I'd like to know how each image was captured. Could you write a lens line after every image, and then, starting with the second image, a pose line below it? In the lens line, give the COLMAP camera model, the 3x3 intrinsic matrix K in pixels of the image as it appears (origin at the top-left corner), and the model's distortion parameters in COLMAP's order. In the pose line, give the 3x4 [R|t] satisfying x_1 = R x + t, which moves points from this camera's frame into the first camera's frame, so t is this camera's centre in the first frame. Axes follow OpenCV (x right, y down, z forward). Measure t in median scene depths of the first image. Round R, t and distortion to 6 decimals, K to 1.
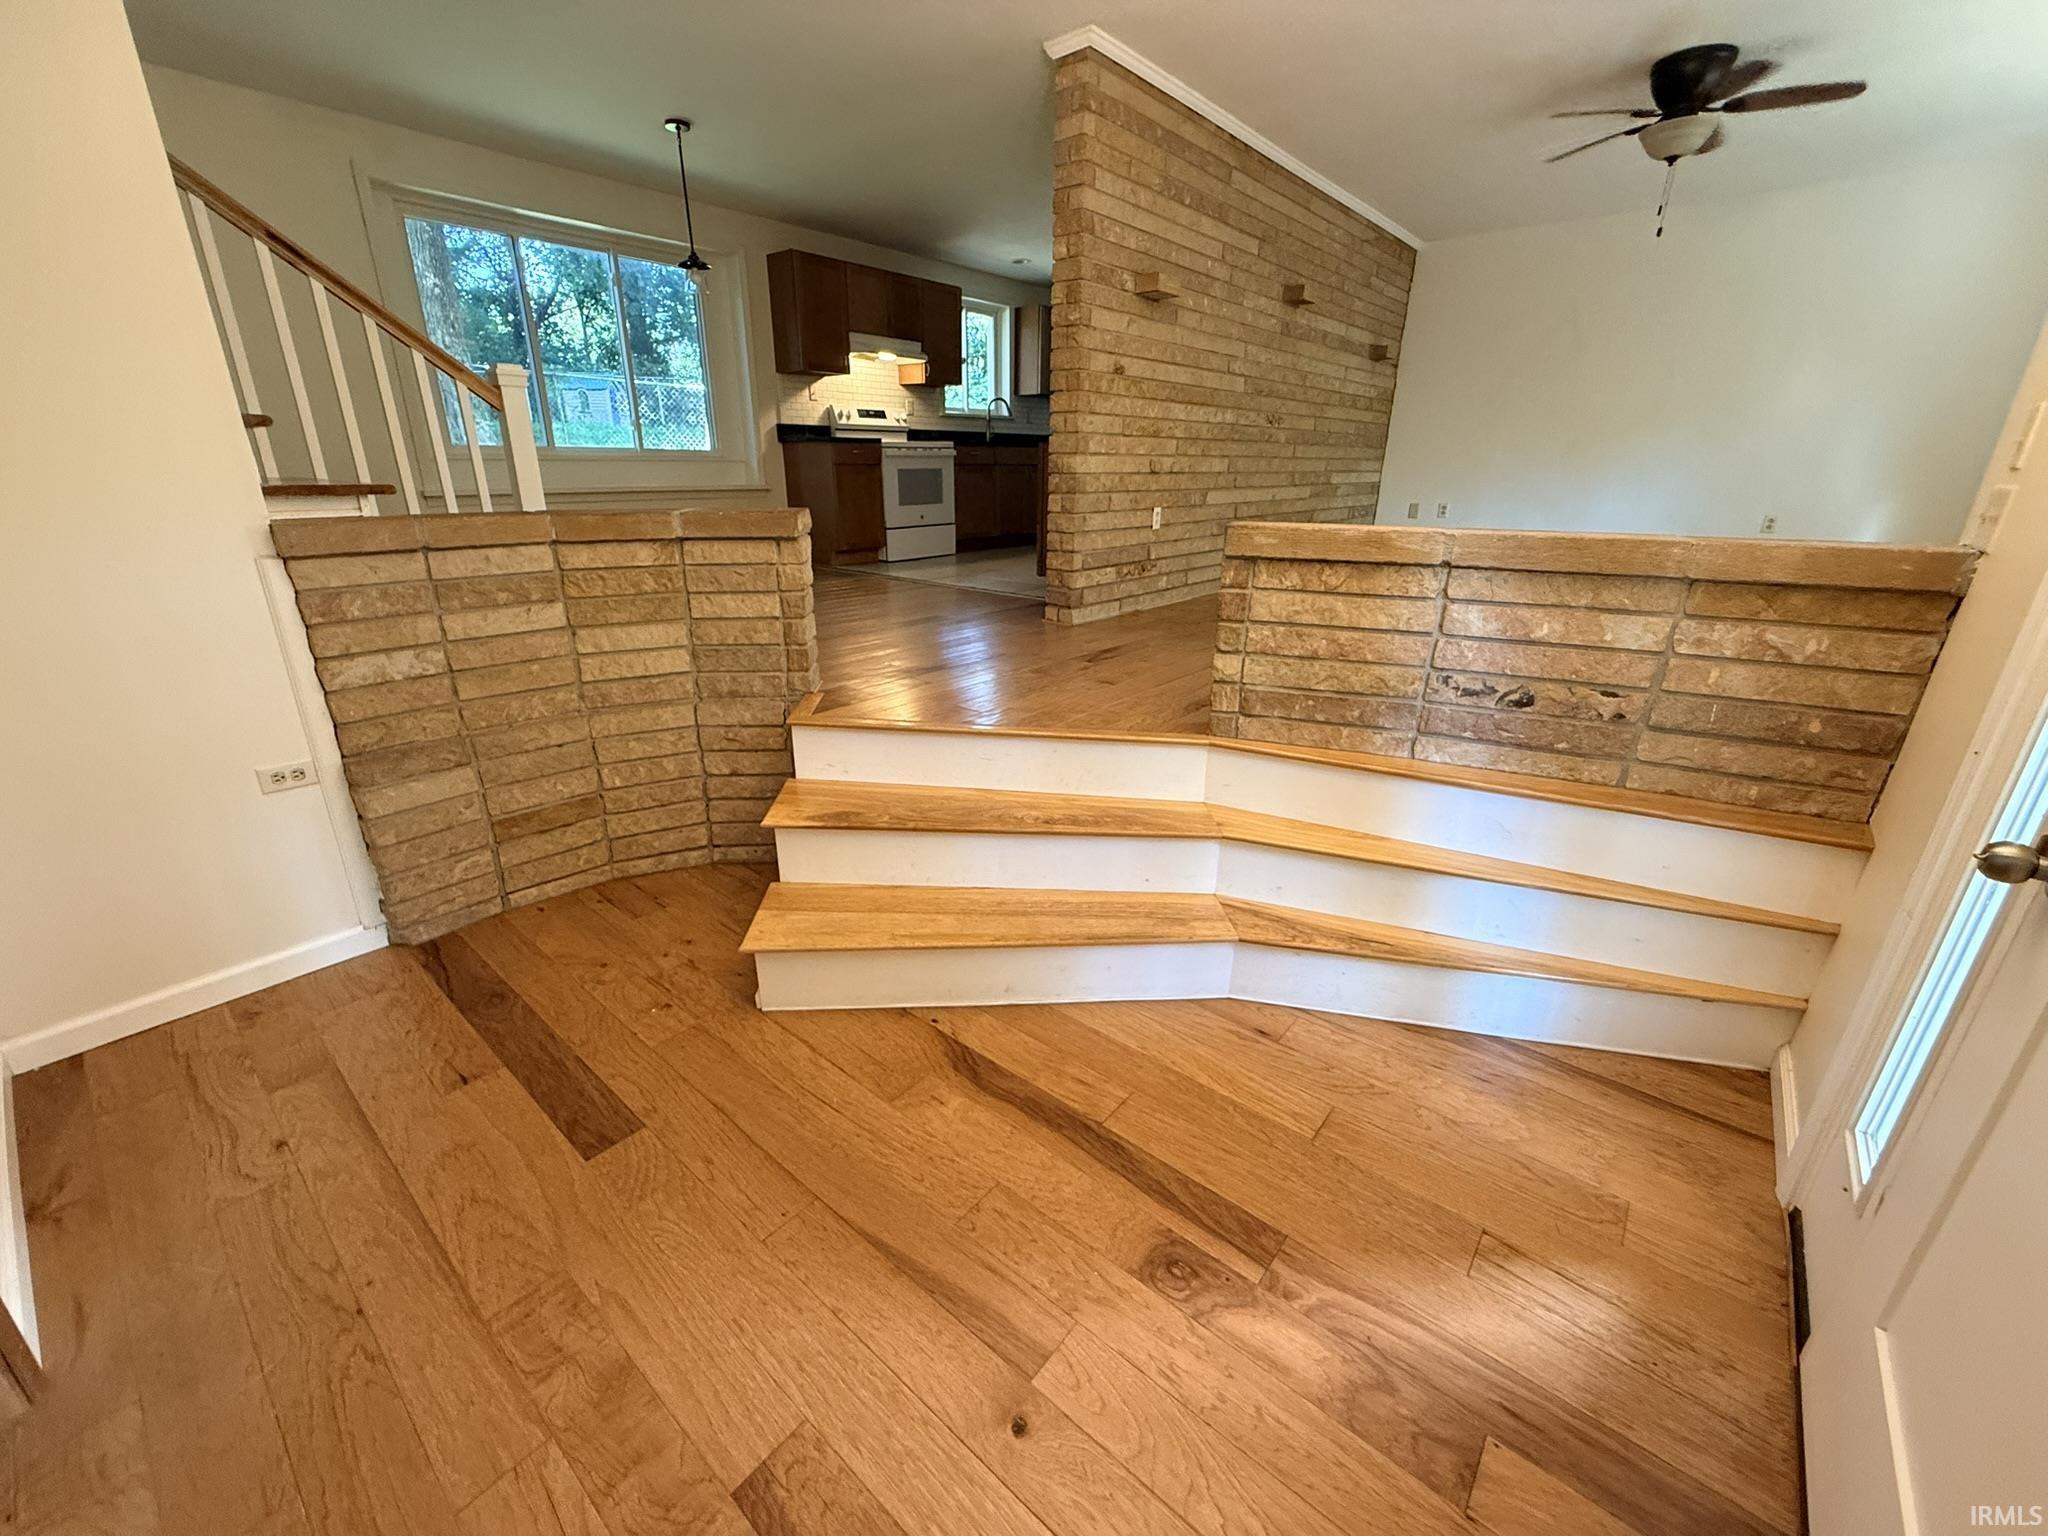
lens RADIAL K [[818.3, 0, 1019.9], [0, 818.3, 766.4], [0, 0, 1]] dist [0.002969, -0.000494]
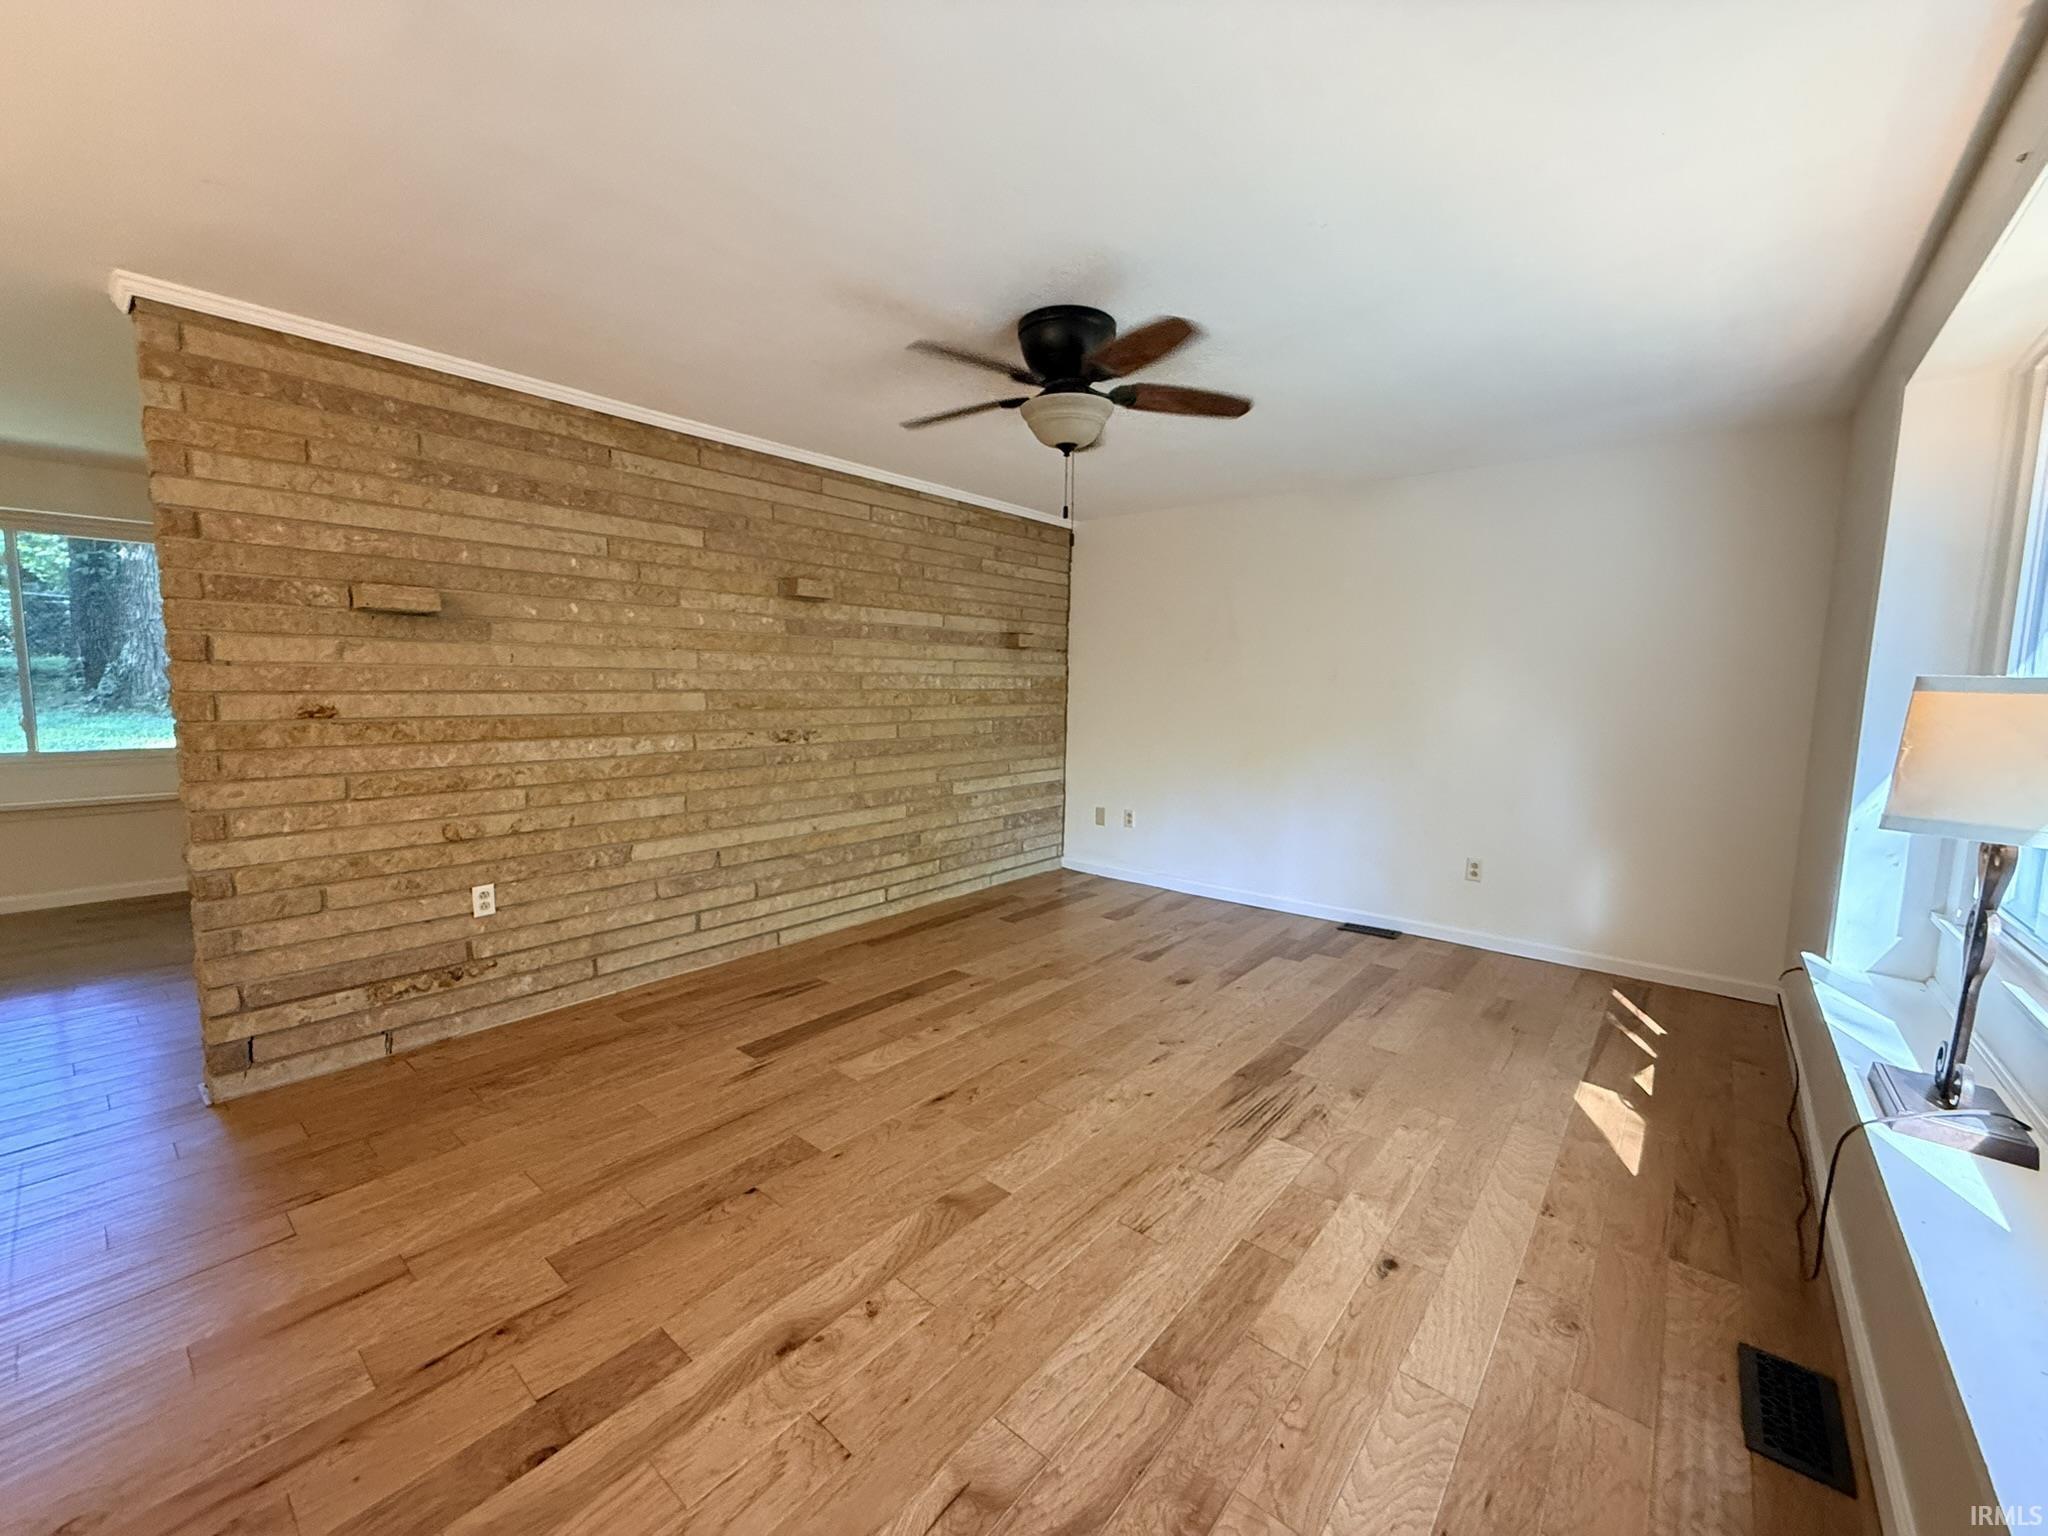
lens RADIAL K [[818.3, 0, 1020.3], [0, 818.3, 768.2], [0, 0, 1]] dist [0.002969, -0.000494]
pose [[0.999920, 0.007239, 0.010408, 0.586167], [-0.004499, 0.970124, -0.242566, -0.240999], [-0.011853, 0.242500, 0.970079, 0.305547]]
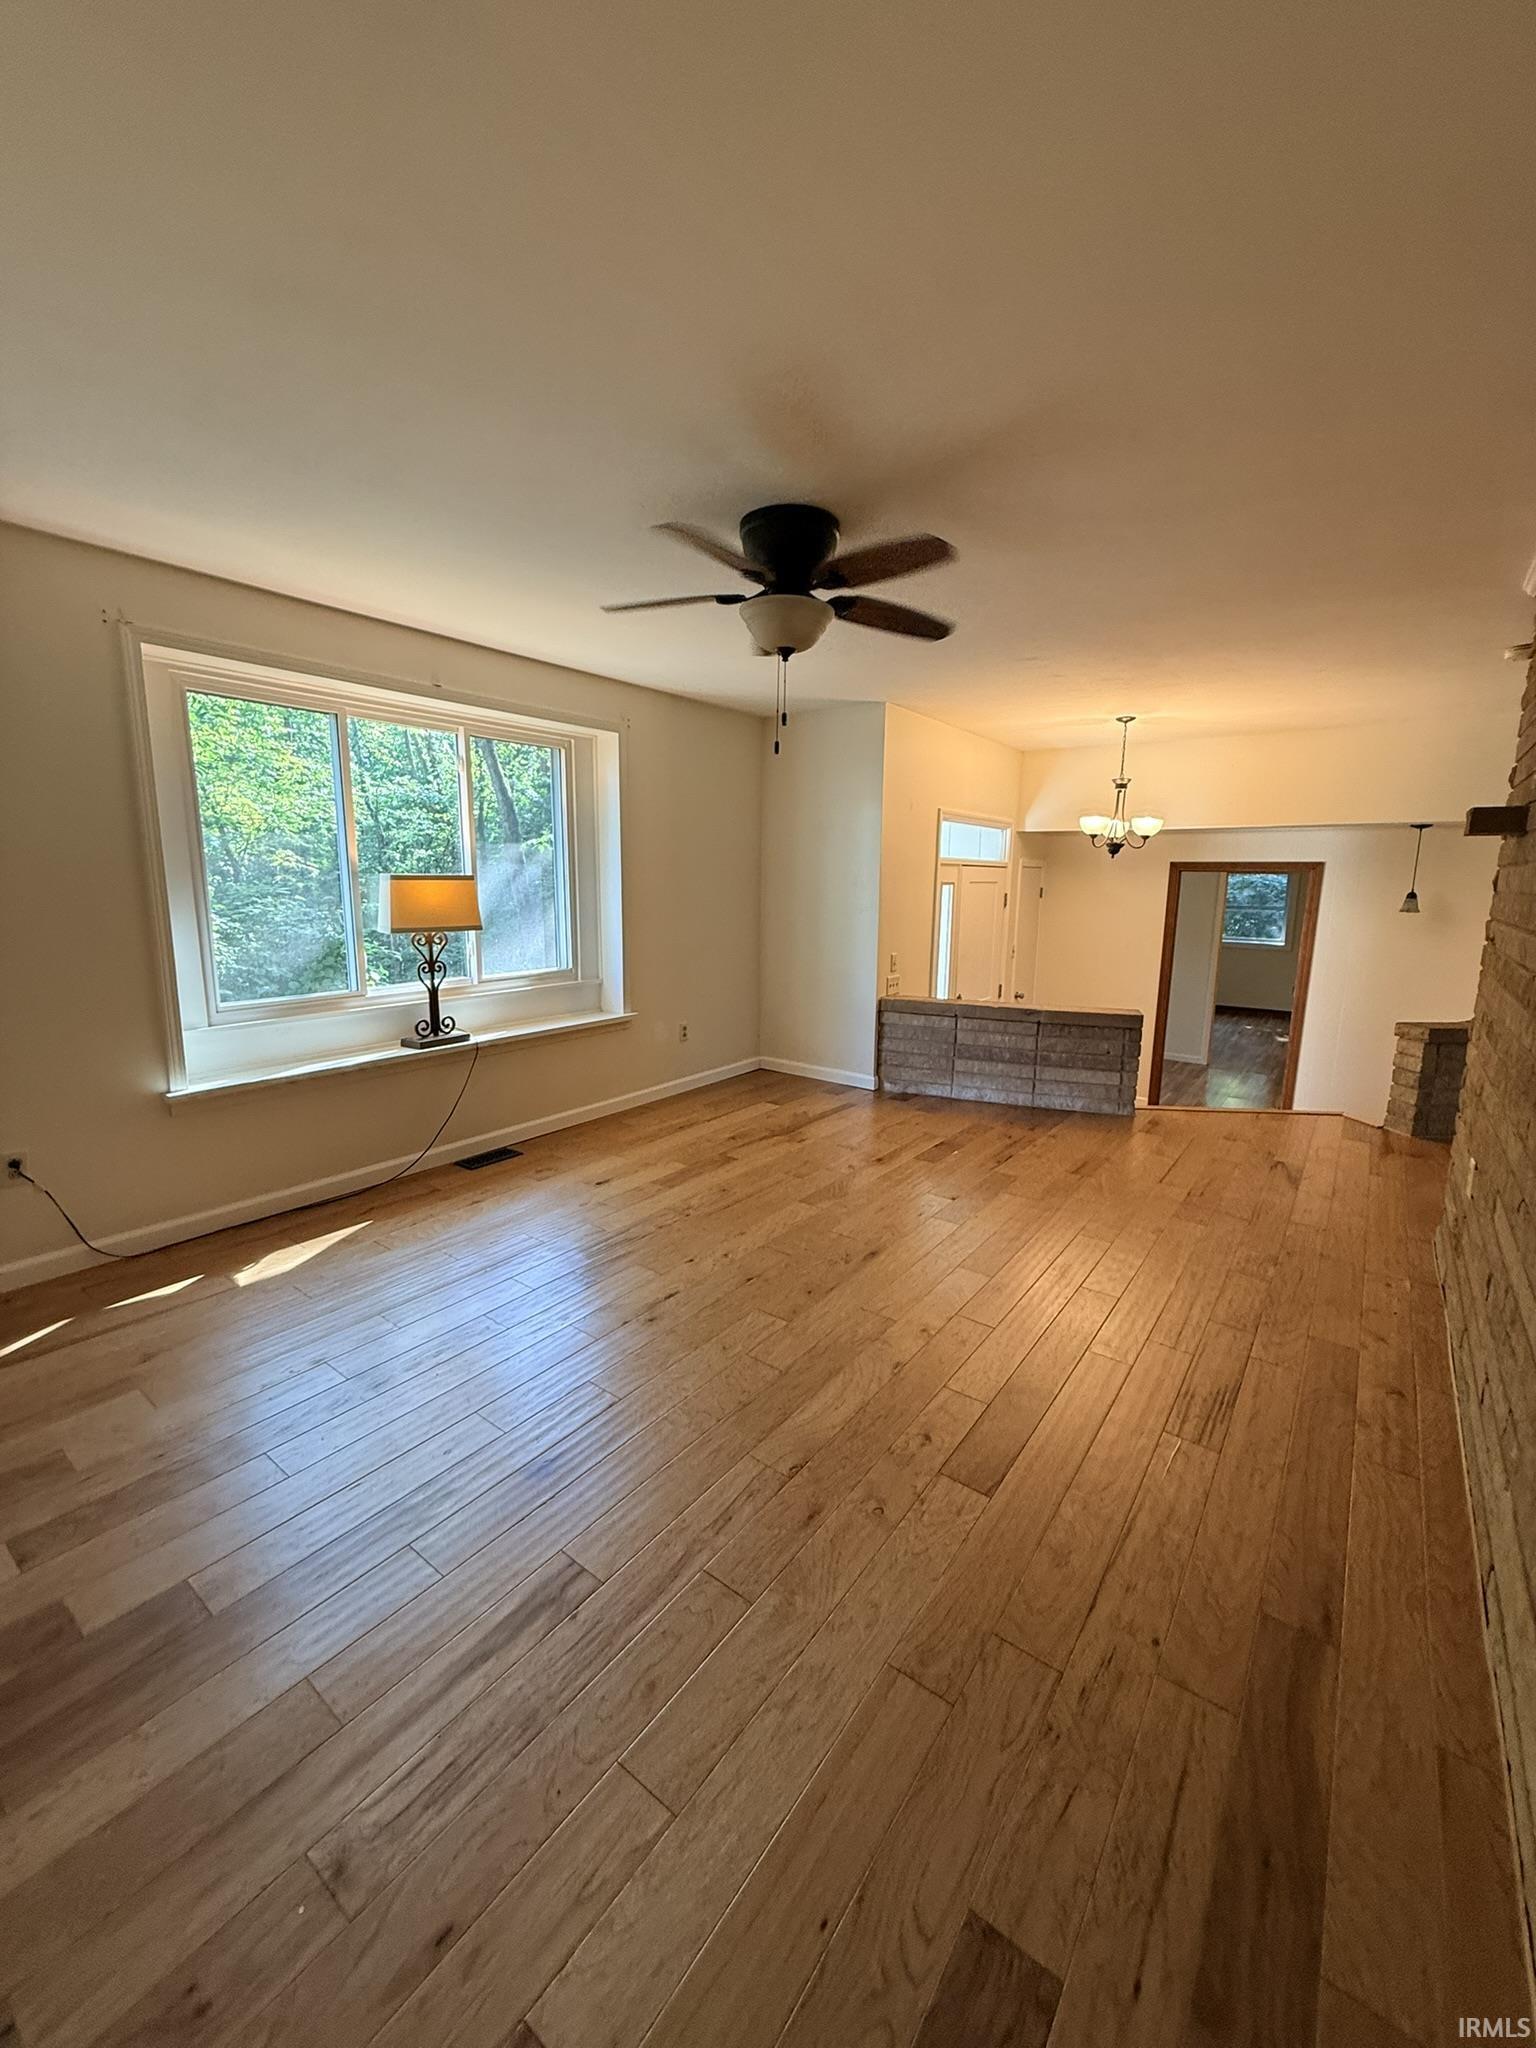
lens RADIAL K [[818.3, 0, 772.7], [0, 818.3, 1030.1], [0, 0, 1]] dist [0.002969, -0.000494]
pose [[-0.997025, -0.006105, -0.076835, 0.670661], [-0.044950, 0.855849, 0.515269, -0.640518], [0.062613, 0.517190, -0.853577, 1.363274]]
